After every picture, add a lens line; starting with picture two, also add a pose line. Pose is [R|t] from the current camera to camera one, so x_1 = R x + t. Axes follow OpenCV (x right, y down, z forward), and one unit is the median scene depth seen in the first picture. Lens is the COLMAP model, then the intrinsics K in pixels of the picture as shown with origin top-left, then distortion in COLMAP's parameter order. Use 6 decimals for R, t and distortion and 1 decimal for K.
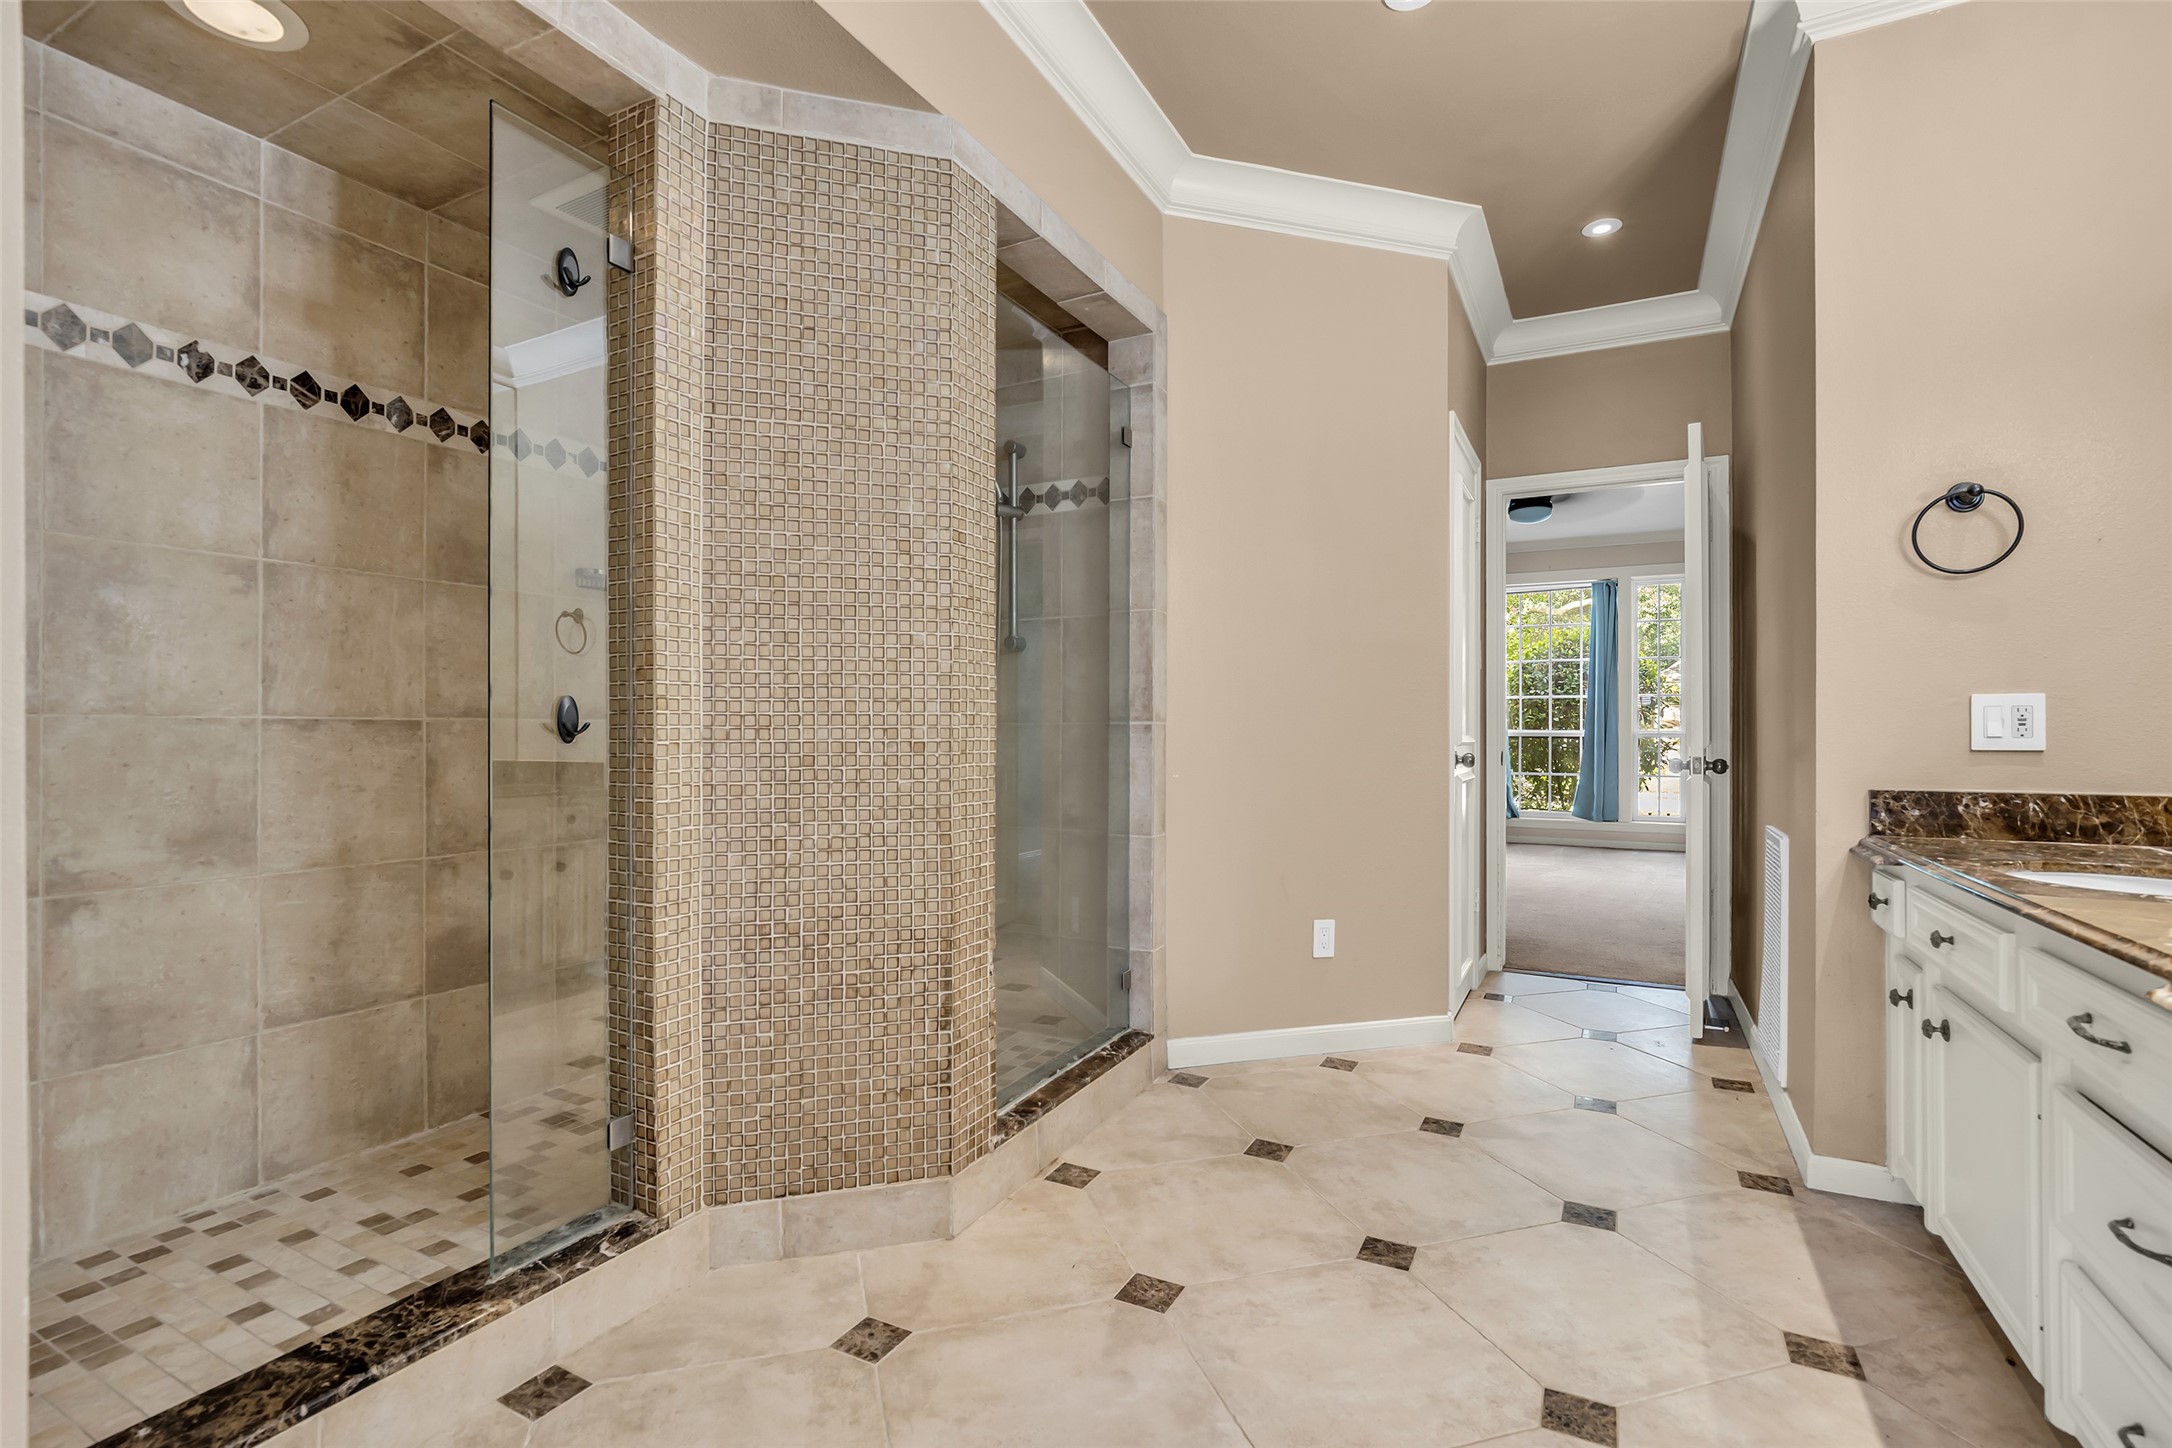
lens RADIAL K [[1006.2, 0, 1081.9], [0, 1006.2, 727.8], [0, 0, 1]] dist [-0.003672, 0.000171]
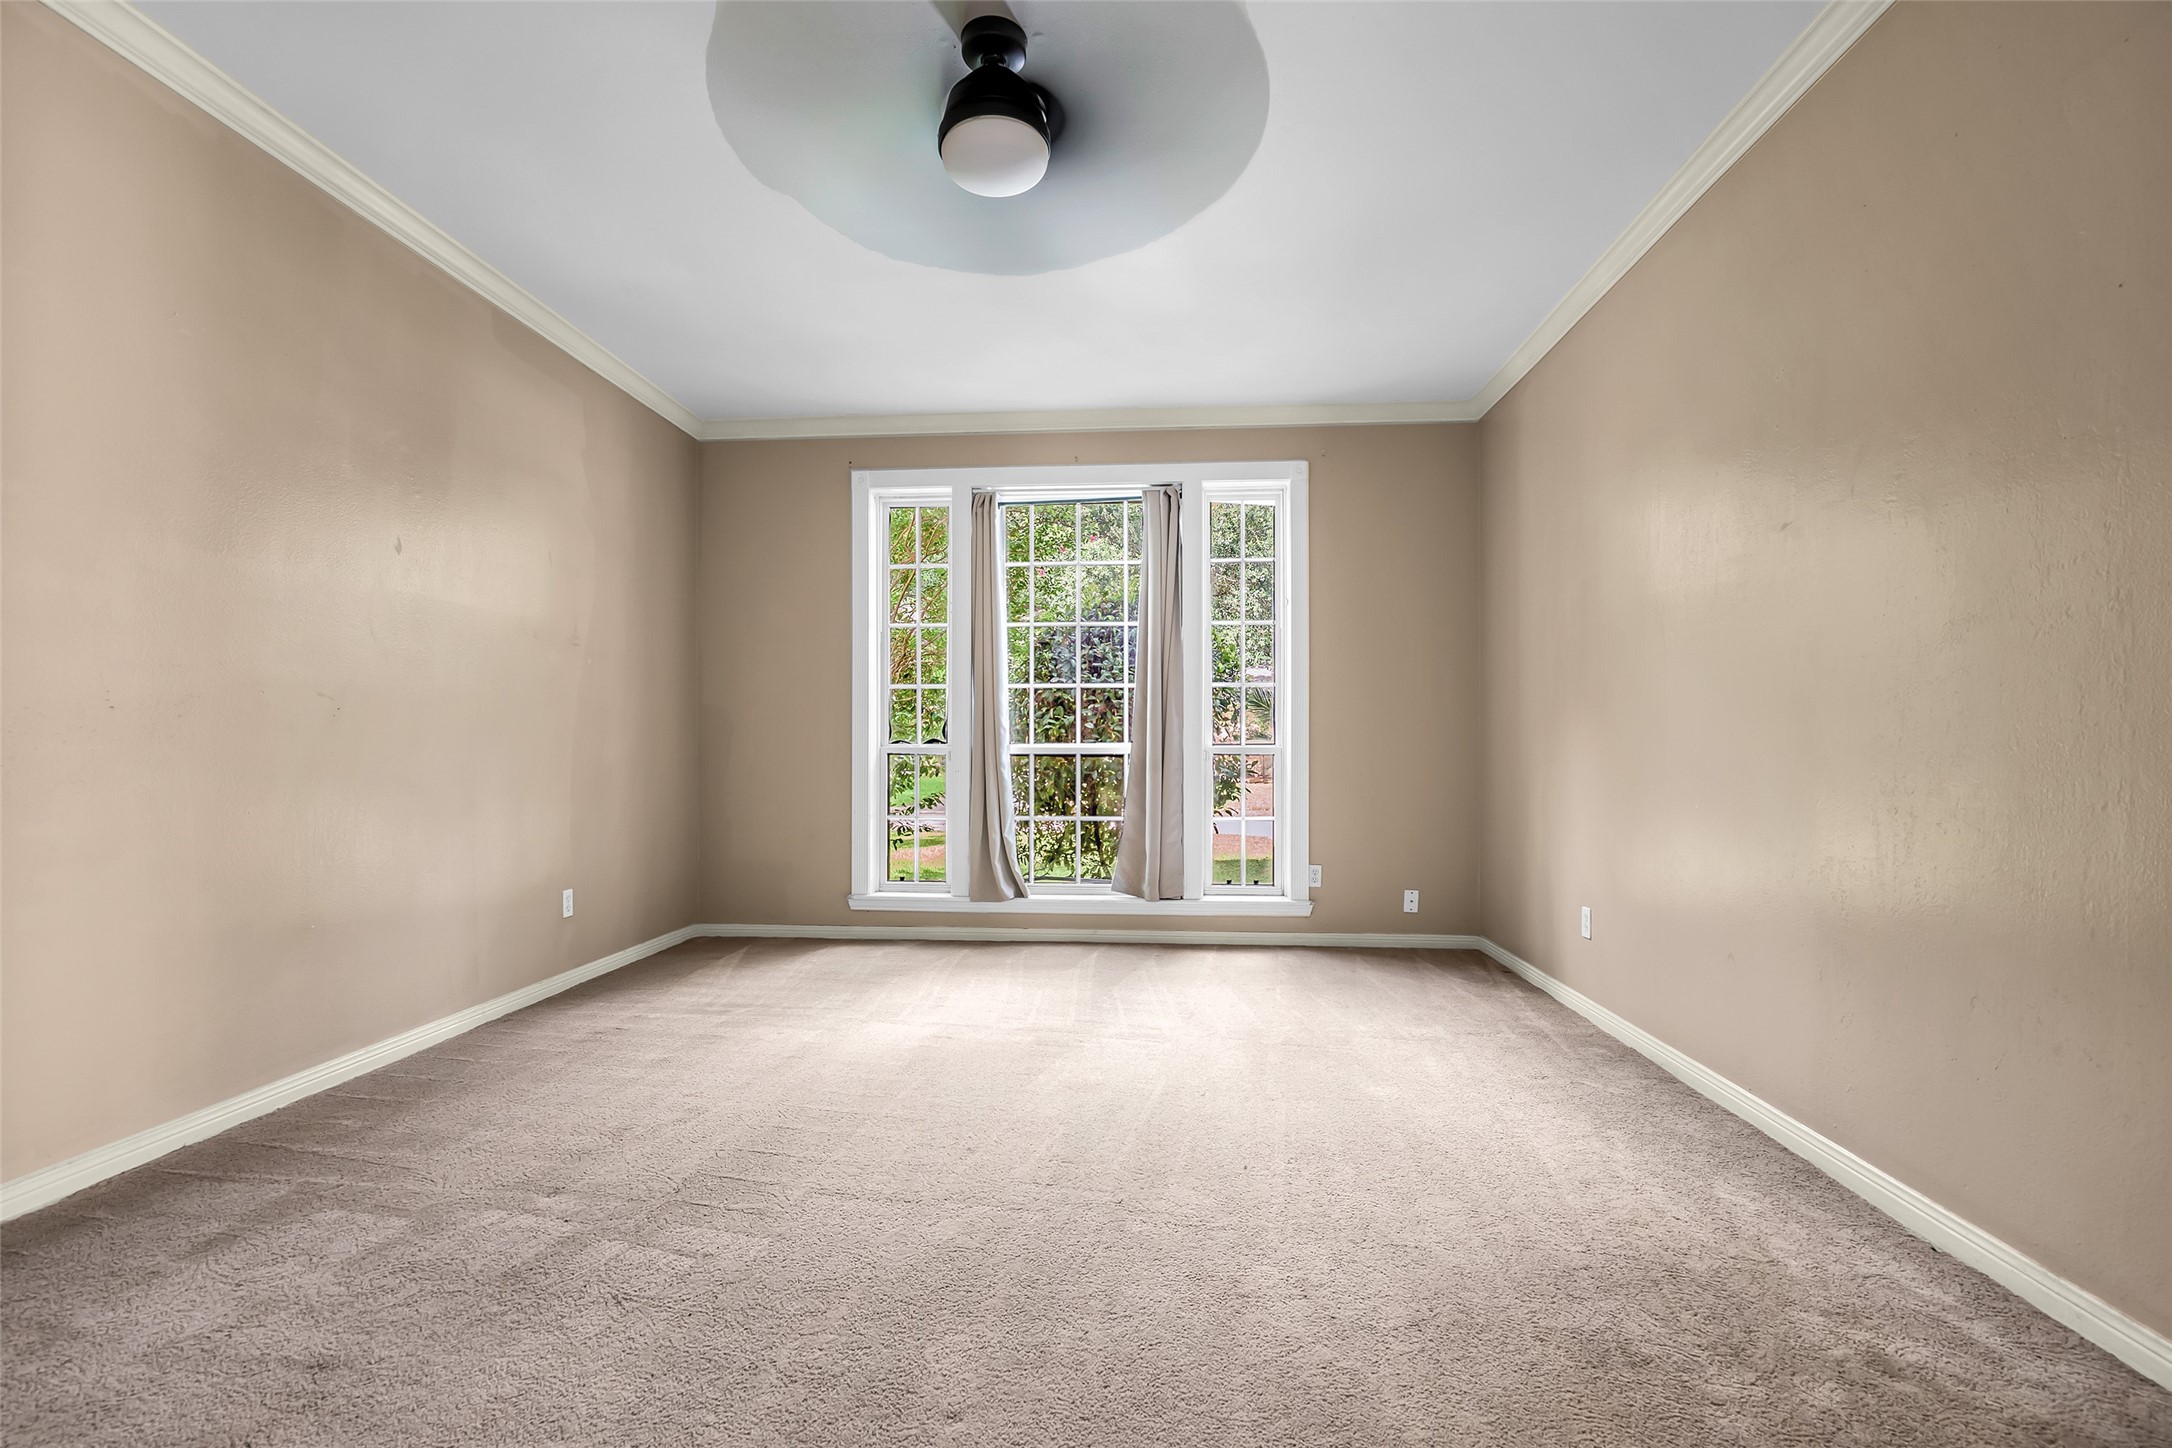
lens RADIAL K [[1006.2, 0, 1081.9], [0, 1006.2, 727.8], [0, 0, 1]] dist [-0.003672, 0.000171]
pose [[0.917231, 0.002258, 0.398349, 0.235324], [0.001272, 0.999962, -0.008597, -0.001985], [-0.398353, 0.008393, 0.917194, 0.464645]]
